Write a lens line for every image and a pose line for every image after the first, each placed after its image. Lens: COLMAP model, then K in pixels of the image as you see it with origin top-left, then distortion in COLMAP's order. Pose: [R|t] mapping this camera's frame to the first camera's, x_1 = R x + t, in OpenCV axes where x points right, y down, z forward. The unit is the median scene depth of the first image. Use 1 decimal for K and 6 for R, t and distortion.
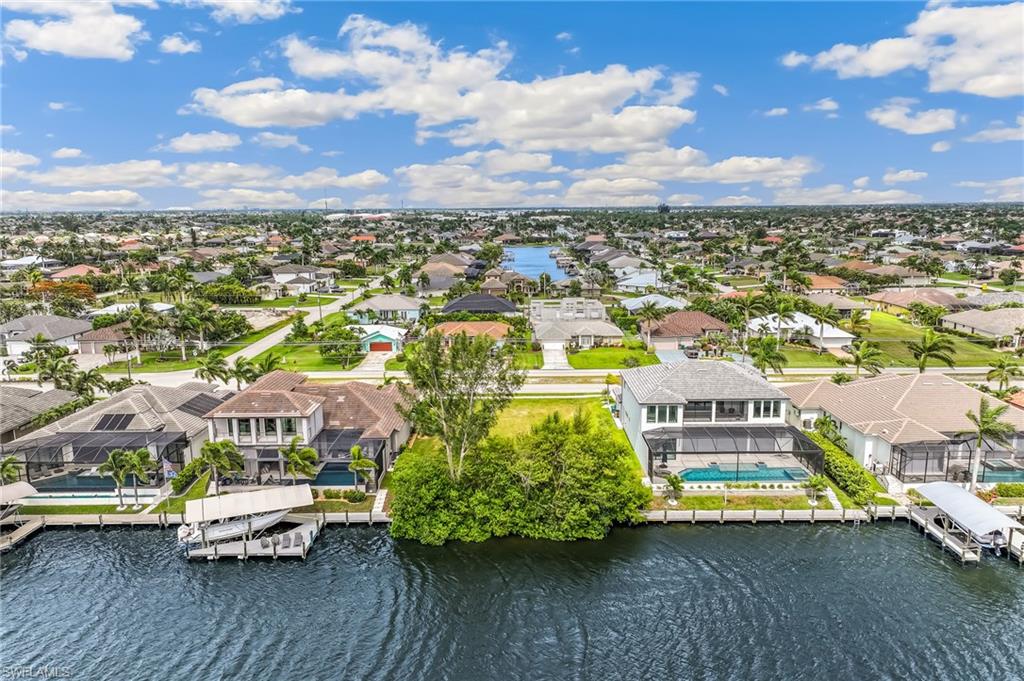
lens RADIAL K [[708.3, 0, 510.8], [0, 708.3, 405.0], [0, 0, 1]] dist [0.006617, -0.000940]
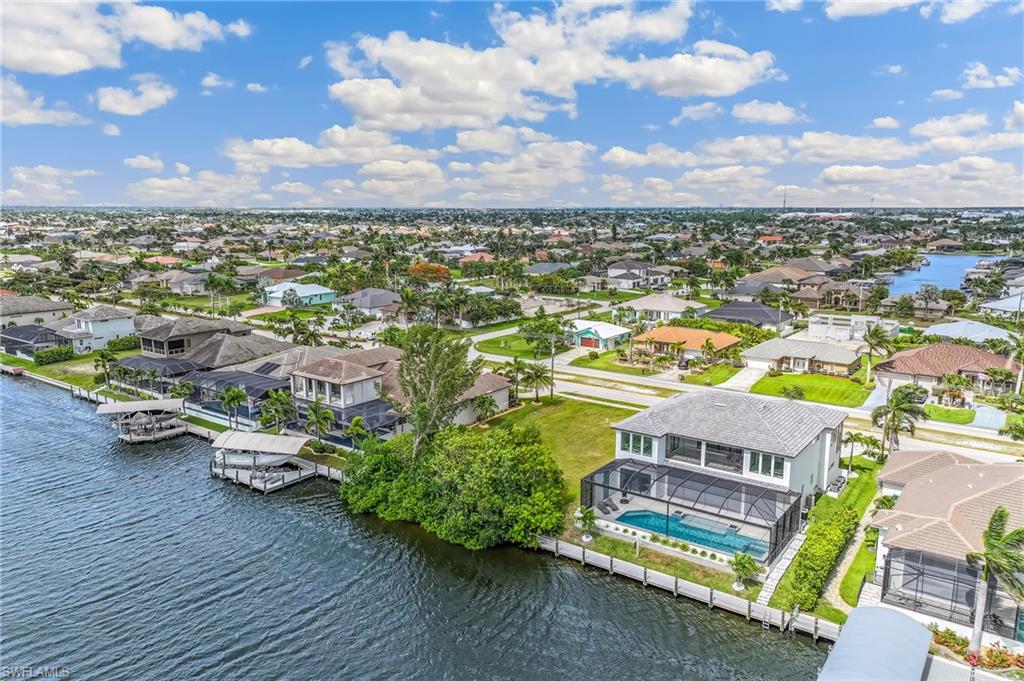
lens RADIAL K [[708.3, 0, 510.8], [0, 708.3, 405.0], [0, 0, 1]] dist [0.006617, -0.000940]
pose [[0.808647, 0.166204, -0.564328, 0.593907], [-0.164314, 0.984895, 0.054615, -0.059162], [0.564881, 0.048563, 0.823742, 0.184596]]
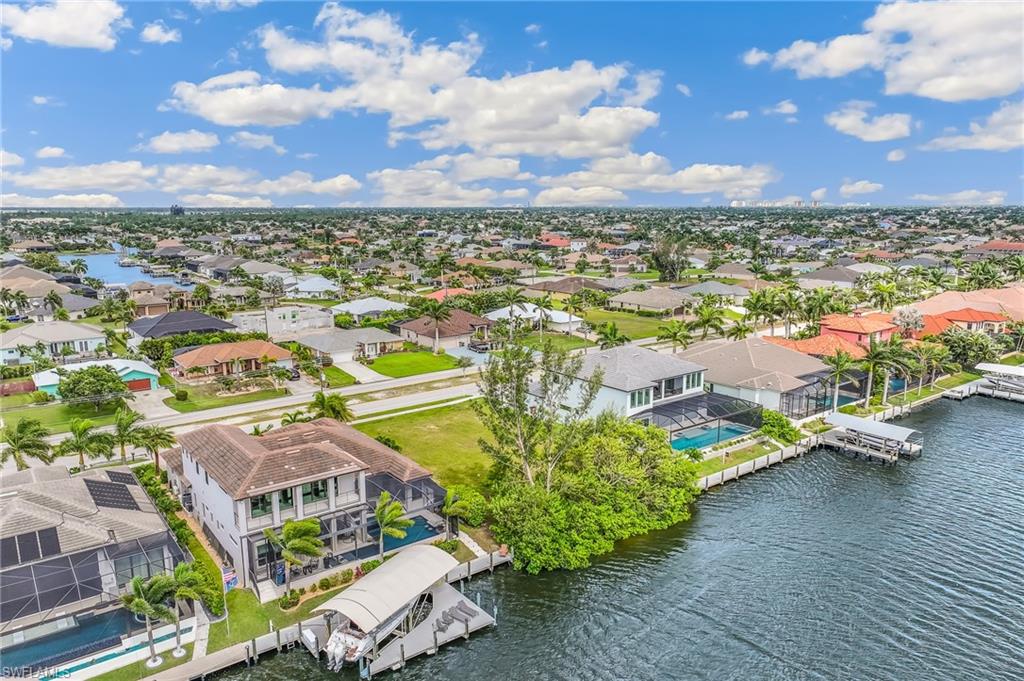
lens RADIAL K [[708.3, 0, 510.8], [0, 708.3, 405.0], [0, 0, 1]] dist [0.006617, -0.000940]
pose [[0.787931, -0.159858, 0.594651, -0.609687], [0.161110, 0.985593, 0.051478, -0.067072], [-0.594313, 0.055243, 0.802334, 0.250472]]
